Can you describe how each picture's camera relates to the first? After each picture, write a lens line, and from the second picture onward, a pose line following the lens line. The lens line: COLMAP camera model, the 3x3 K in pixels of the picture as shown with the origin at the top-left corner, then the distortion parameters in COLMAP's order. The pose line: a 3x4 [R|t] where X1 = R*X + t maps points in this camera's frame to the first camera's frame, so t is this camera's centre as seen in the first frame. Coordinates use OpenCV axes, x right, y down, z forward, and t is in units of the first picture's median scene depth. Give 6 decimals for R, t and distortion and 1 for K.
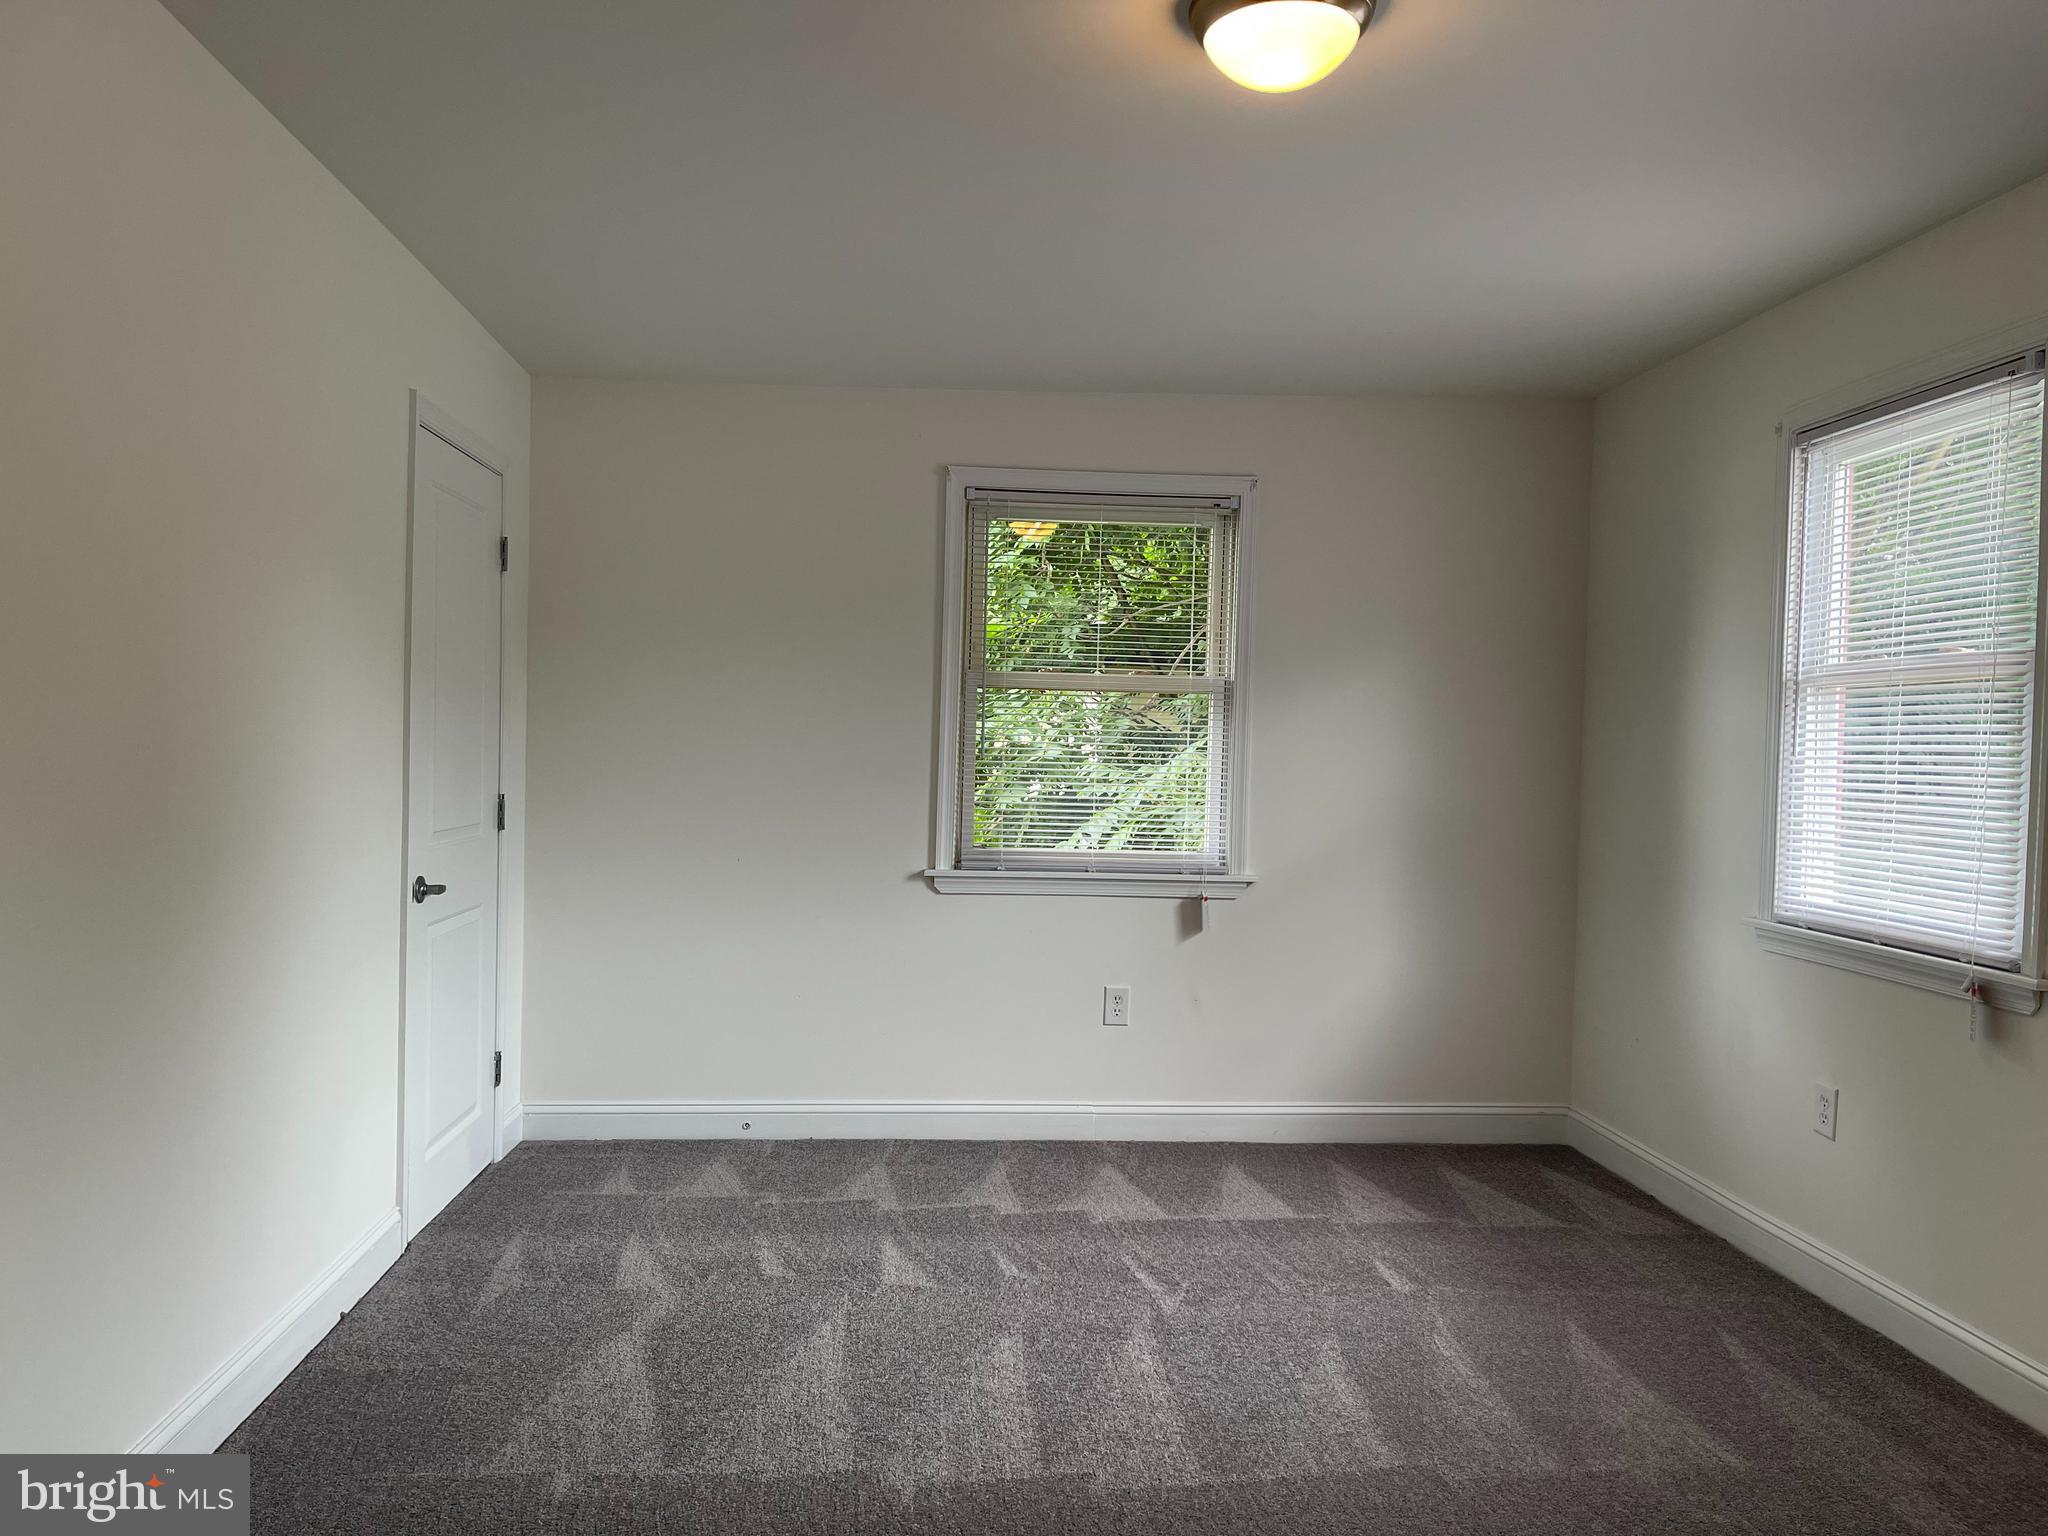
lens RADIAL K [[1542.0, 0, 1050.5], [0, 1542.0, 749.3], [0, 0, 1]] dist [0.077342, -0.097569]
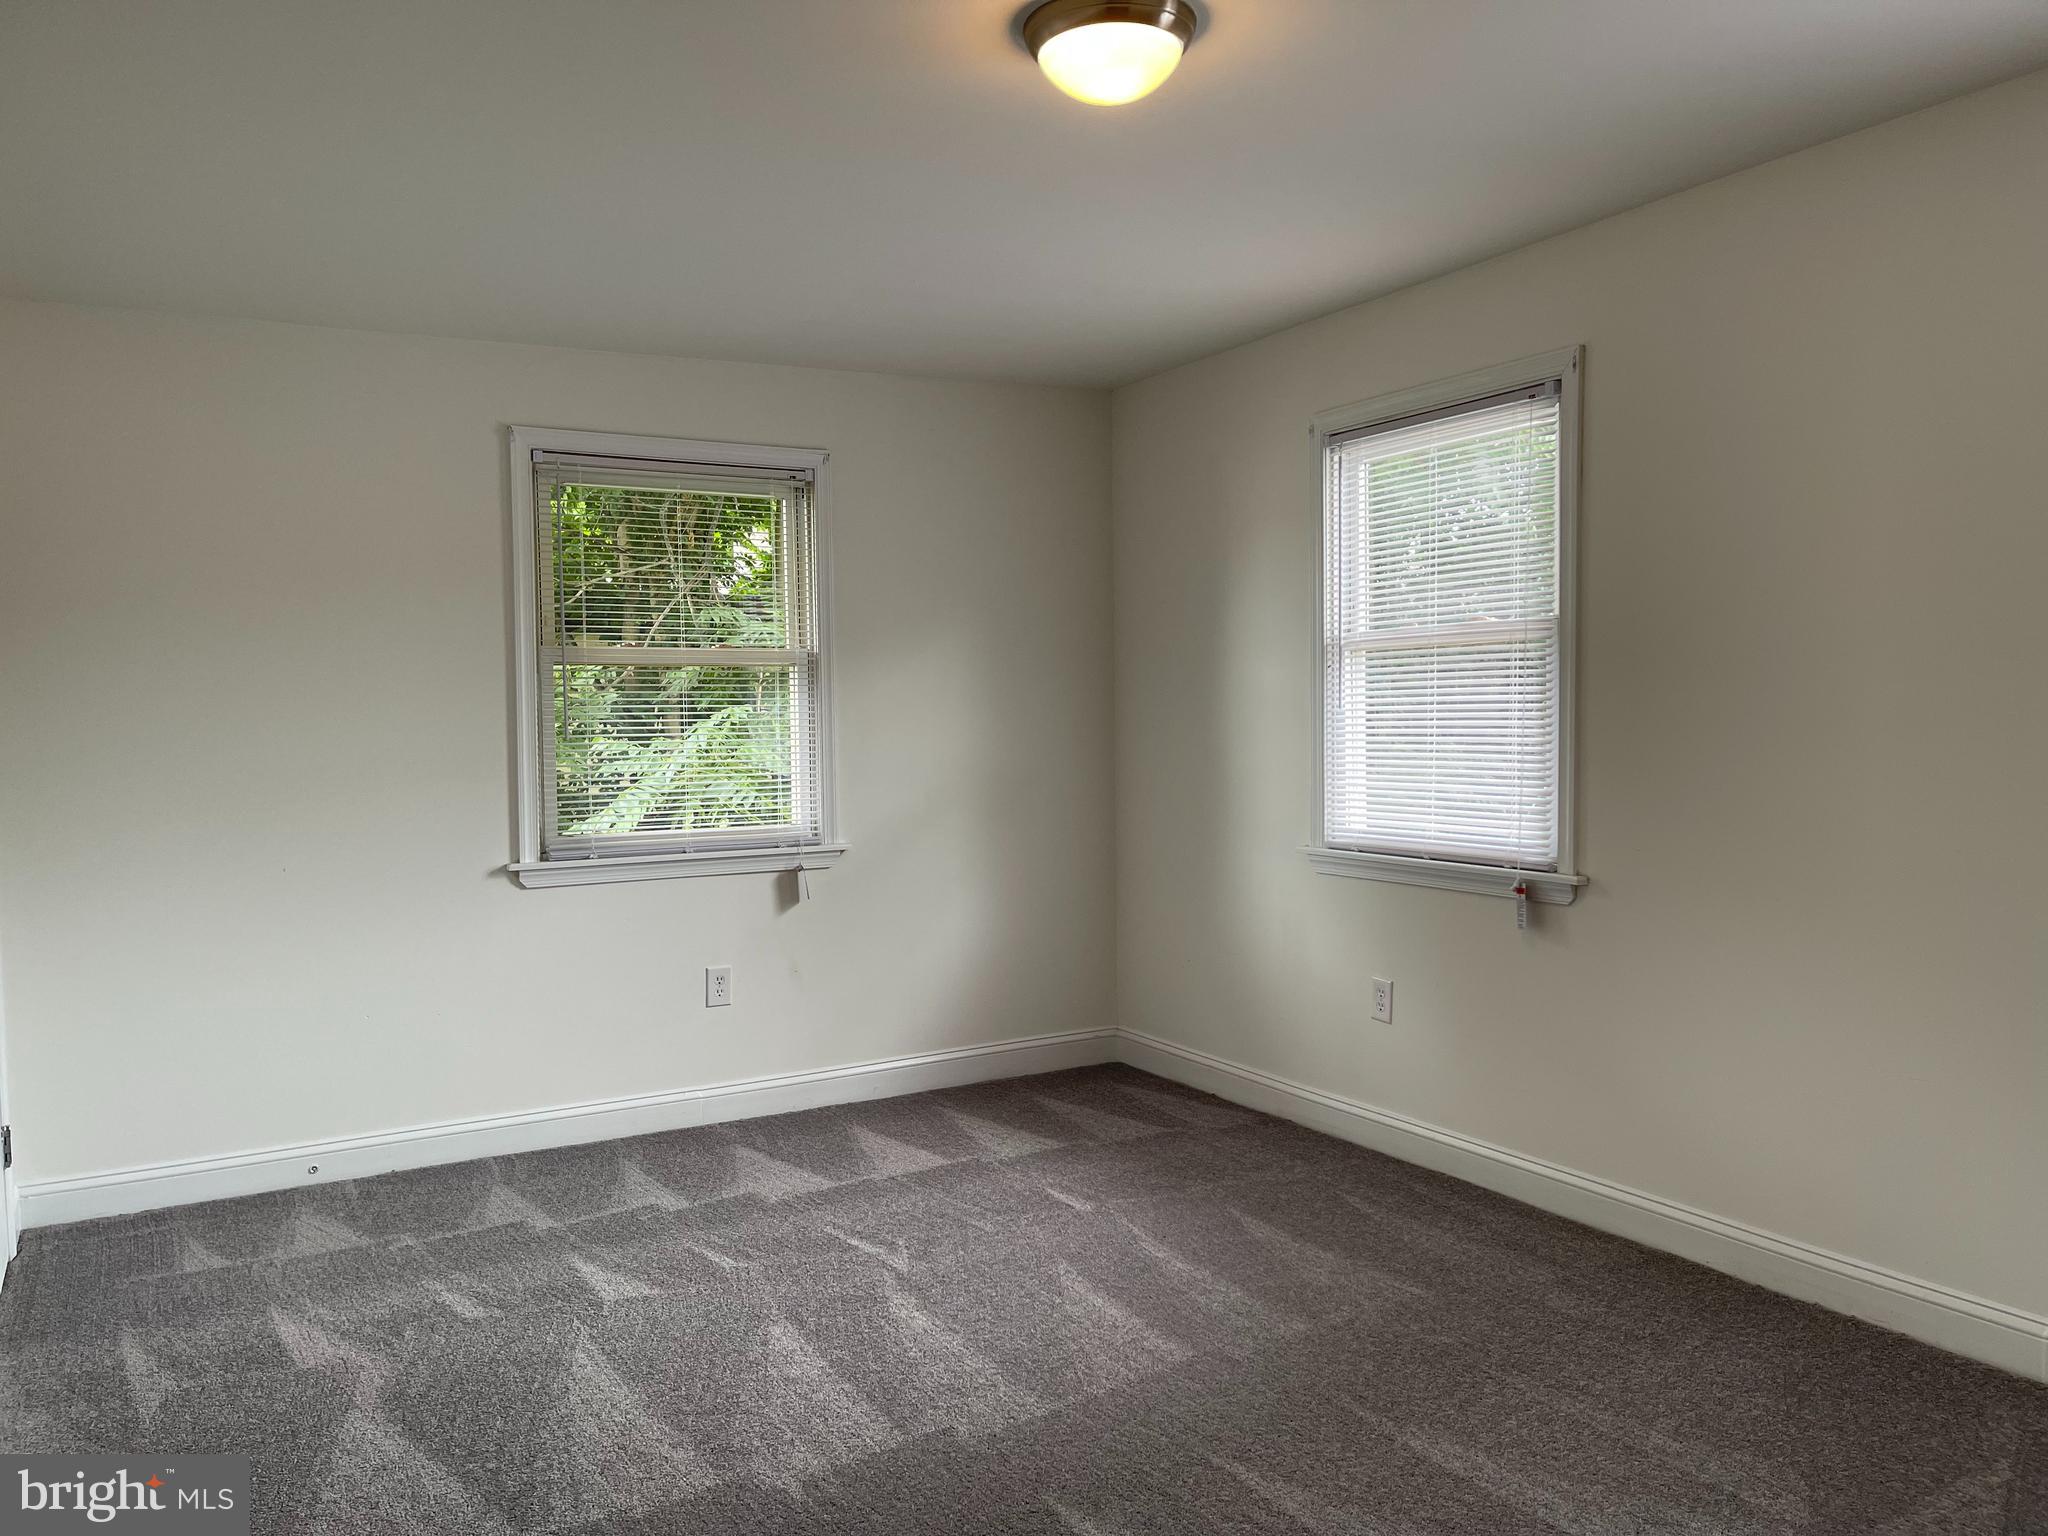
lens RADIAL K [[1542.0, 0, 1008.8], [0, 1542.0, 754.0], [0, 0, 1]] dist [0.077342, -0.097569]
pose [[0.901618, -0.048729, 0.429780, -0.254722], [0.037095, 0.998684, 0.035412, -0.011818], [-0.430940, -0.015985, 0.902239, 0.041343]]
